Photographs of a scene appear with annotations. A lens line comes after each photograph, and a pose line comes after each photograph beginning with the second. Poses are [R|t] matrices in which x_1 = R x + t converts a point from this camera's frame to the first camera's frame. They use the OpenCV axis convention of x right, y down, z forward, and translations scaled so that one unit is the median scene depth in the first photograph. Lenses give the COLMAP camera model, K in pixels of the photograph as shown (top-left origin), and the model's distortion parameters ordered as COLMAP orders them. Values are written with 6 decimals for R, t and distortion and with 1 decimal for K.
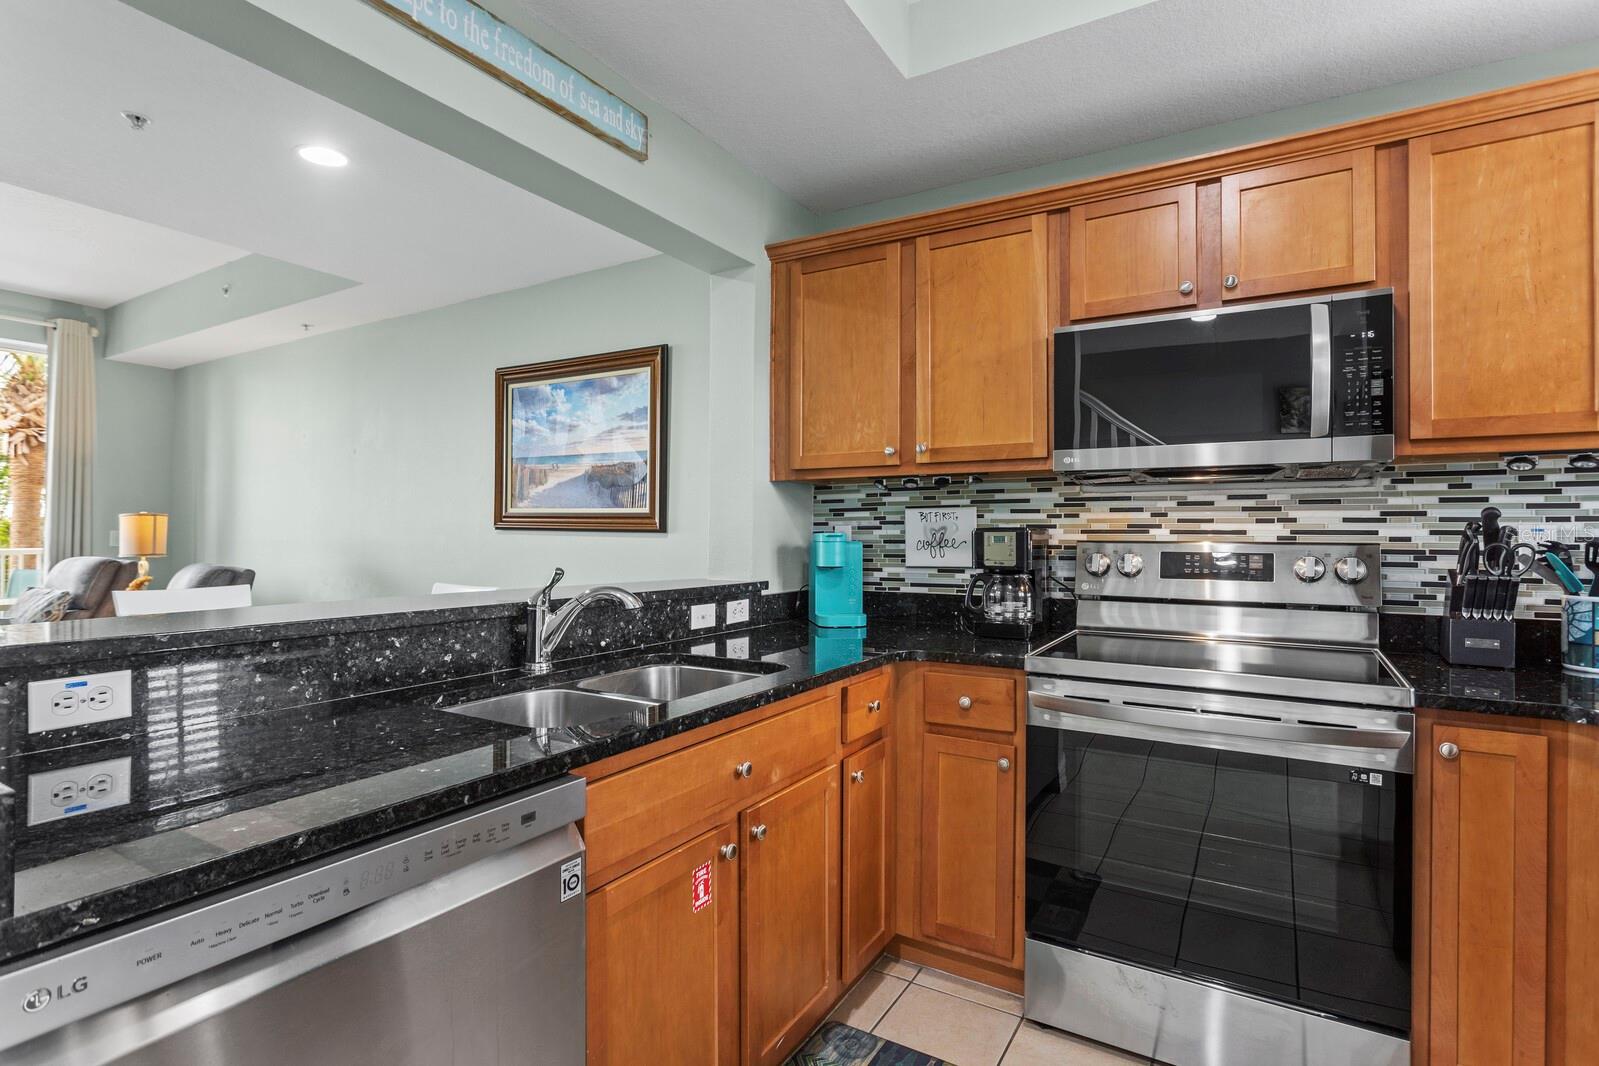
lens RADIAL K [[786.3, 0, 798.9], [0, 786.3, 529.0], [0, 0, 1]] dist [-0.006421, 0.002230]
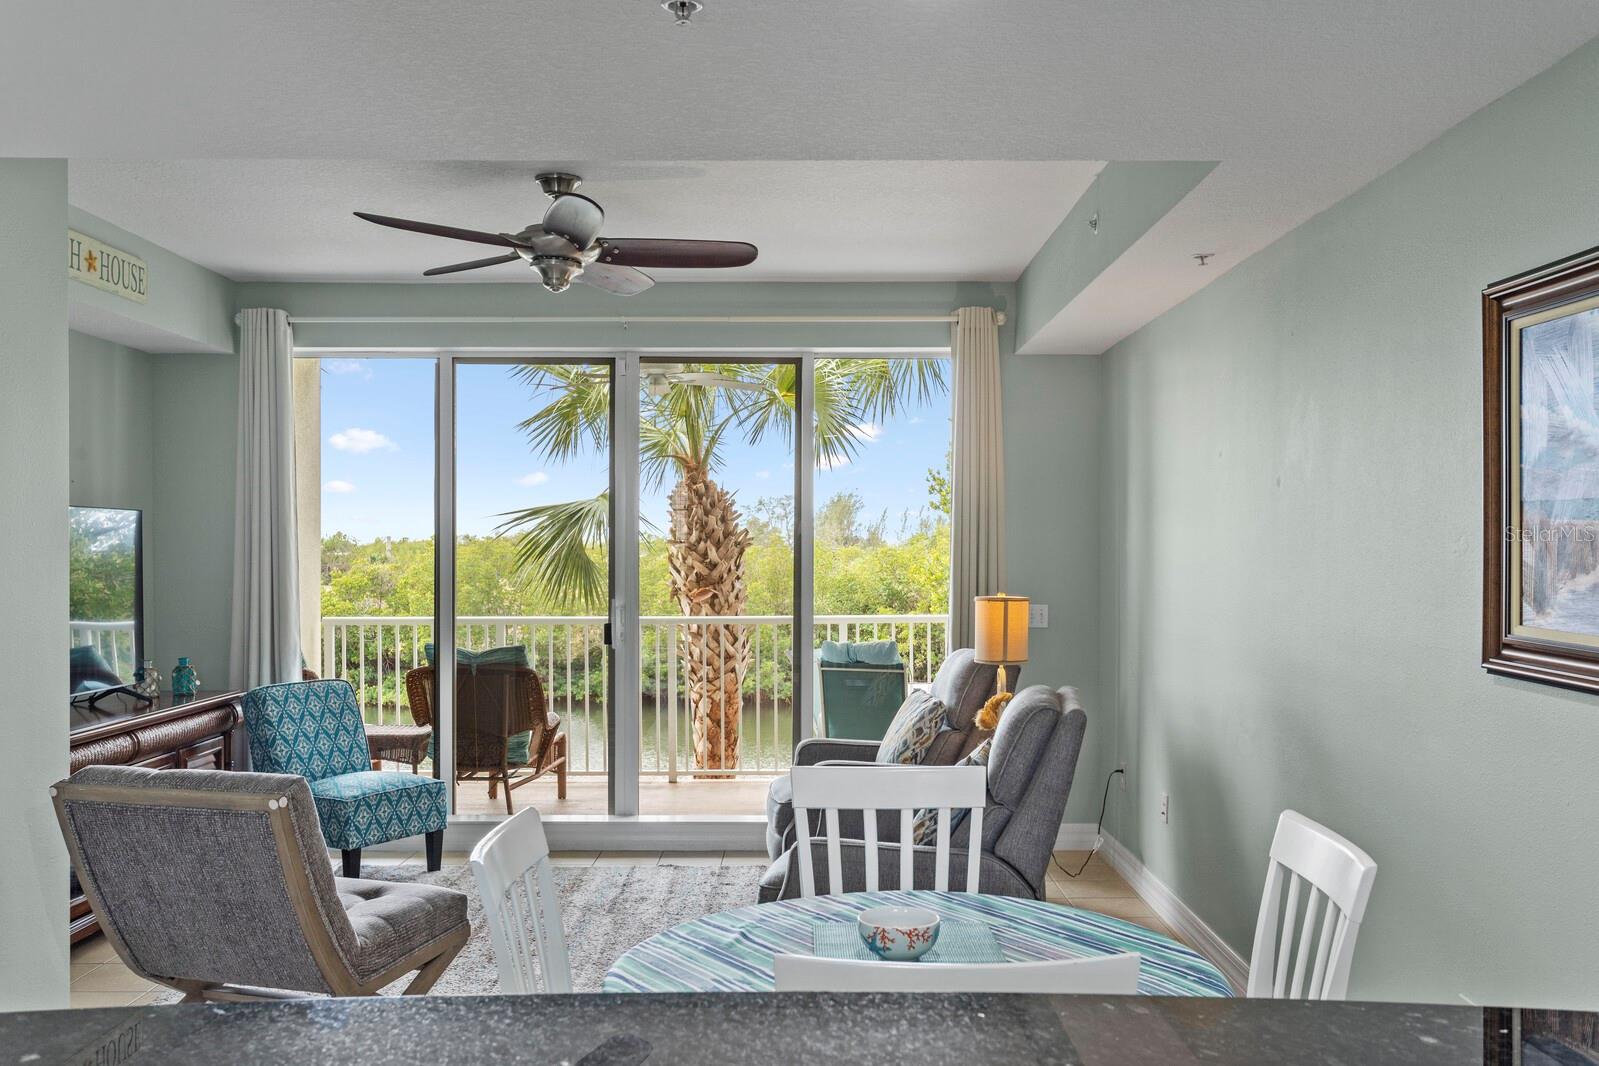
lens RADIAL K [[1349.0, 0, 799.4], [0, 1349.0, 554.3], [0, 0, 1]] dist [0.013267, -0.000951]
pose [[0.517008, -0.000682, -0.855981, 0.039181], [0.007724, 0.999963, 0.003868, -0.068082], [0.855946, -0.008611, 0.516994, 0.319520]]
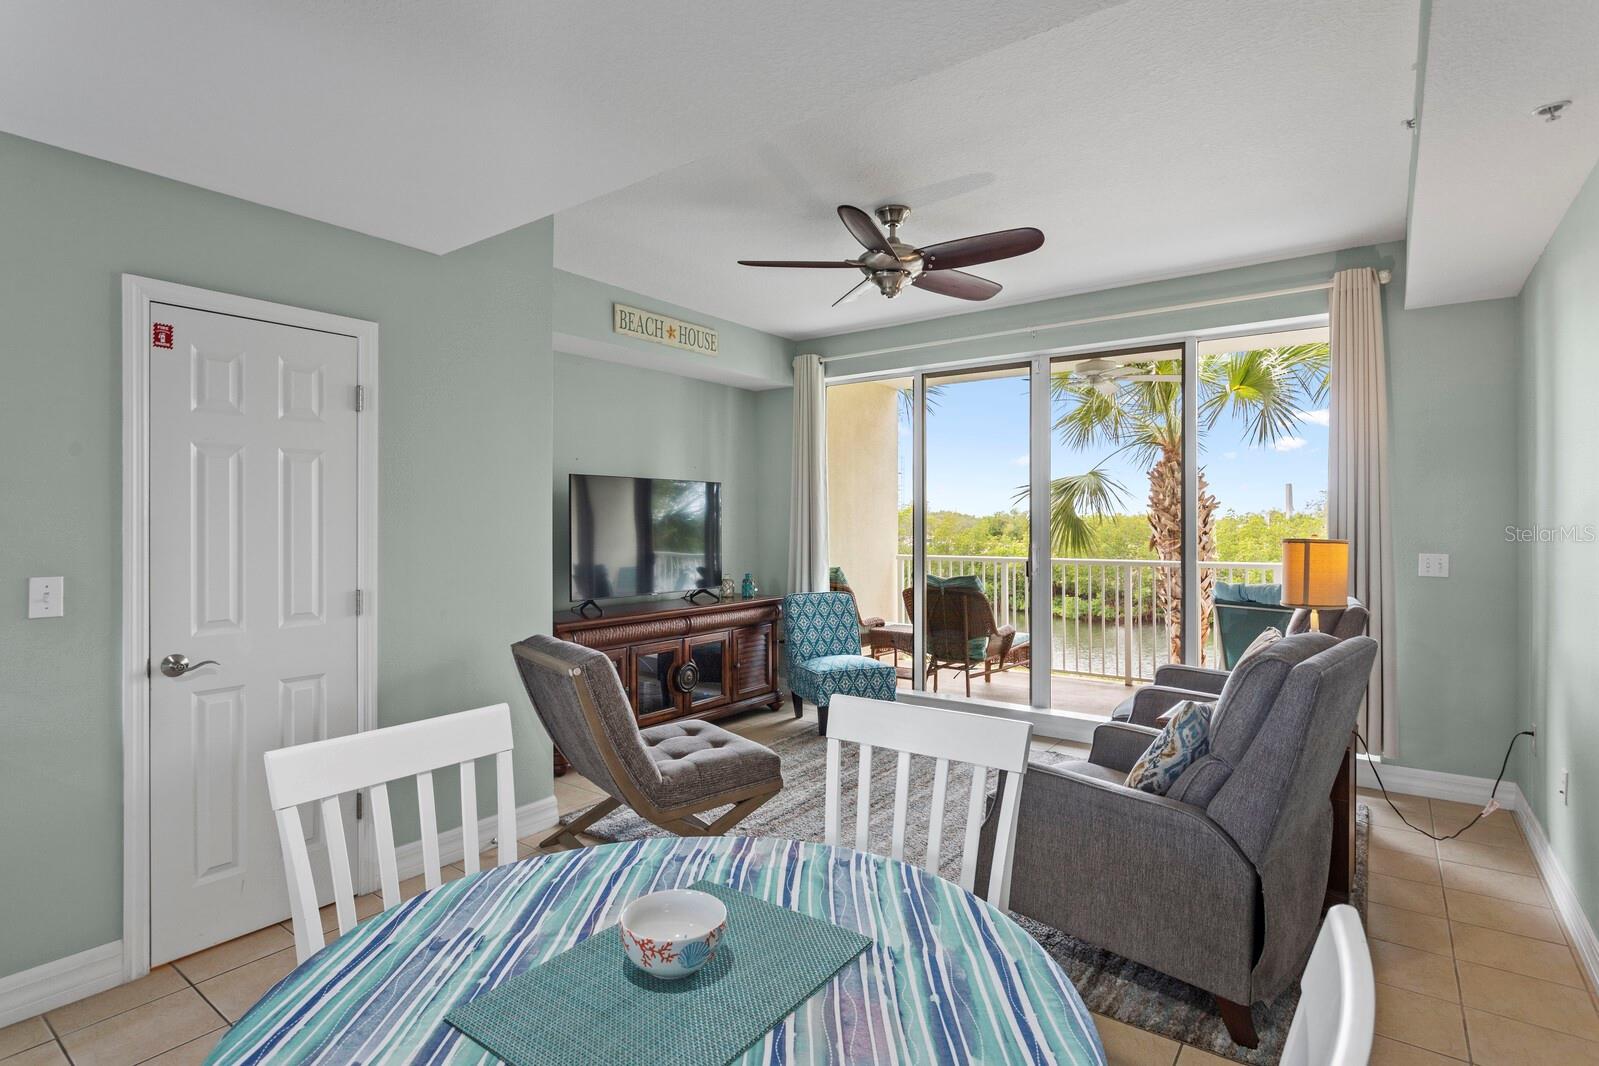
lens RADIAL K [[795.4, 0, 795.7], [0, 795.4, 519.0], [0, 0, 1]] dist [-0.016930, 0.008466]
pose [[-0.093068, -0.008881, -0.995620, -0.184484], [0.006875, 0.999931, -0.009562, -0.036353], [0.995636, -0.007735, -0.093001, 0.735229]]
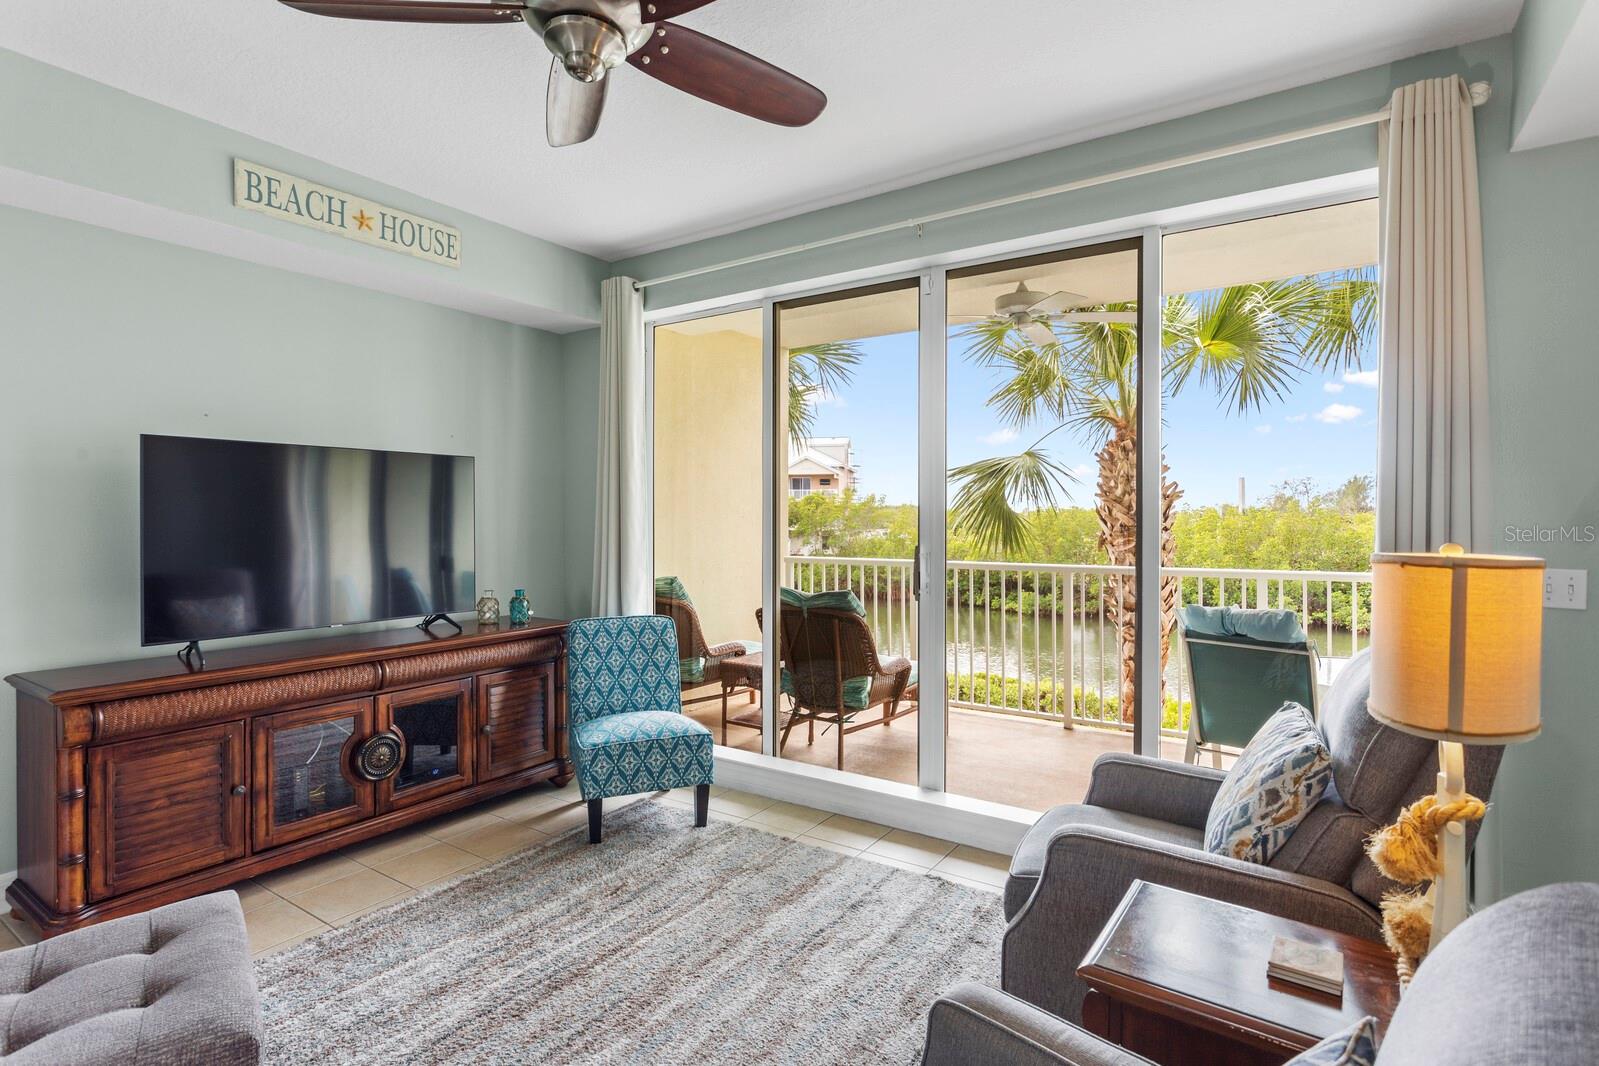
lens RADIAL K [[791.2, 0, 799.4], [0, 791.2, 519.5], [0, 0, 1]] dist [-0.011523, 0.005508]
pose [[-0.044360, -0.000186, -0.999016, -0.646713], [0.006720, 0.999977, -0.000484, -0.036468], [0.998993, -0.006735, -0.044357, 0.910034]]
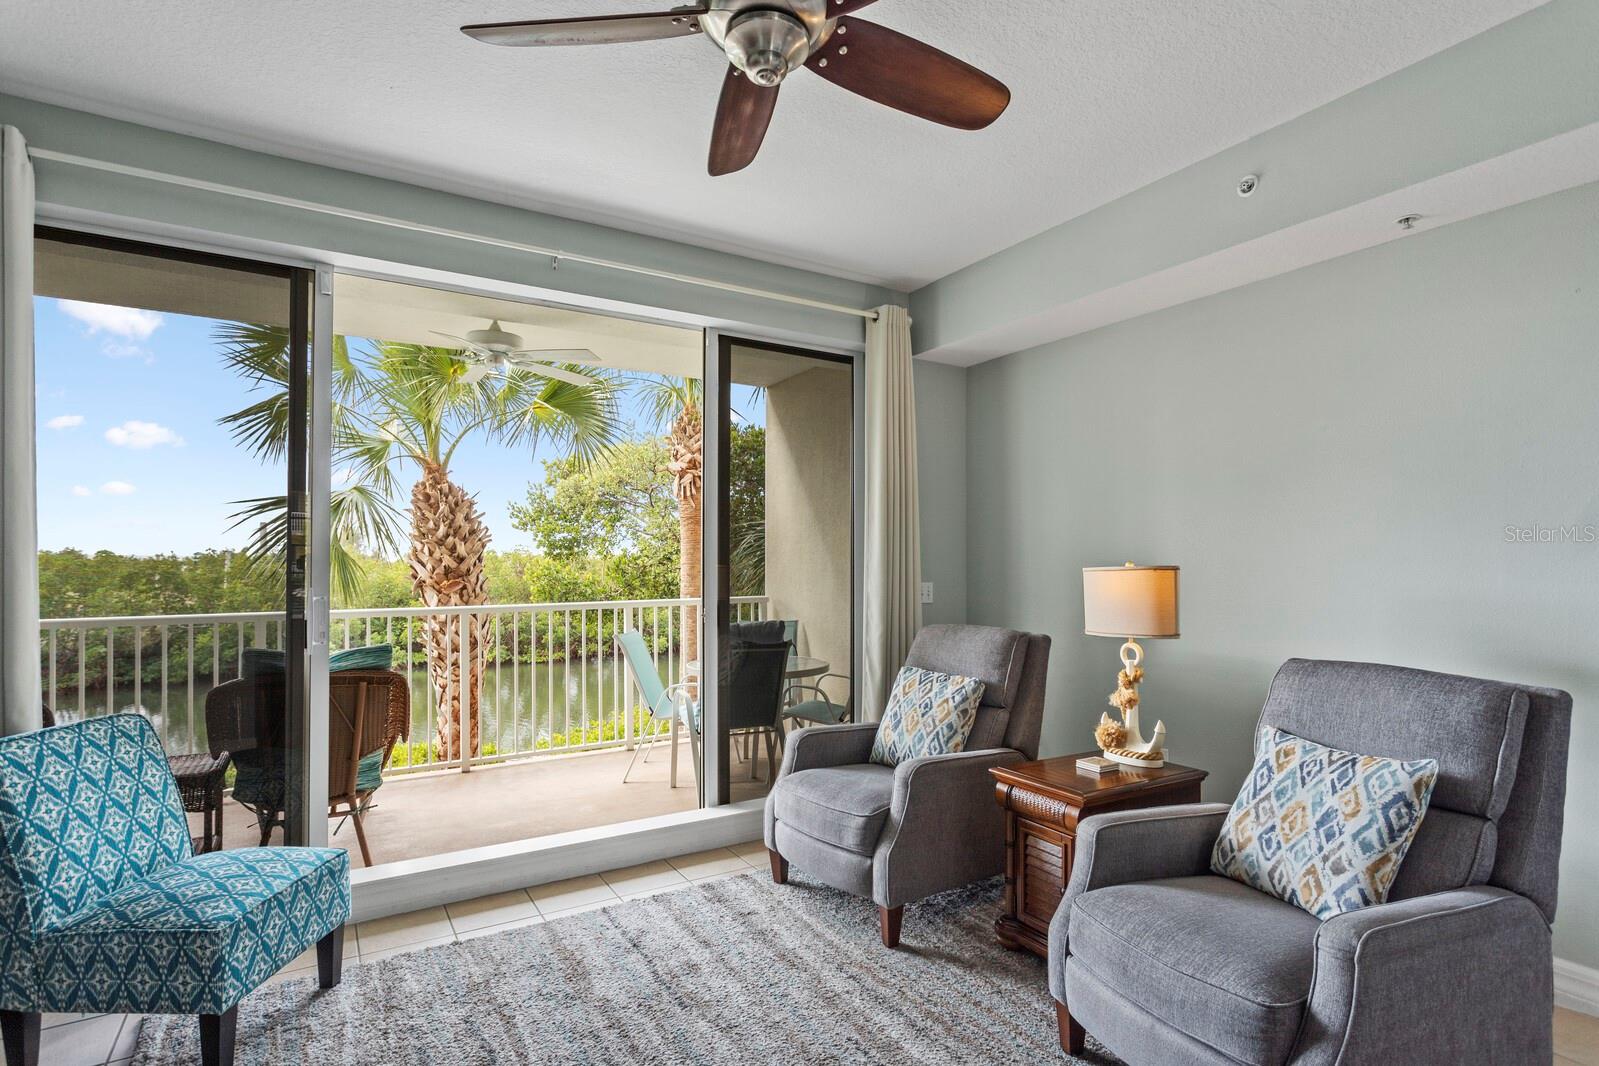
lens RADIAL K [[794.1, 0, 798.9], [0, 794.1, 546.1], [0, 0, 1]] dist [-0.015068, 0.007483]
pose [[0.889013, -0.016064, -0.457600, -0.894888], [0.009742, 0.999822, -0.016171, -0.031383], [0.457778, 0.009918, 0.889011, 0.375852]]
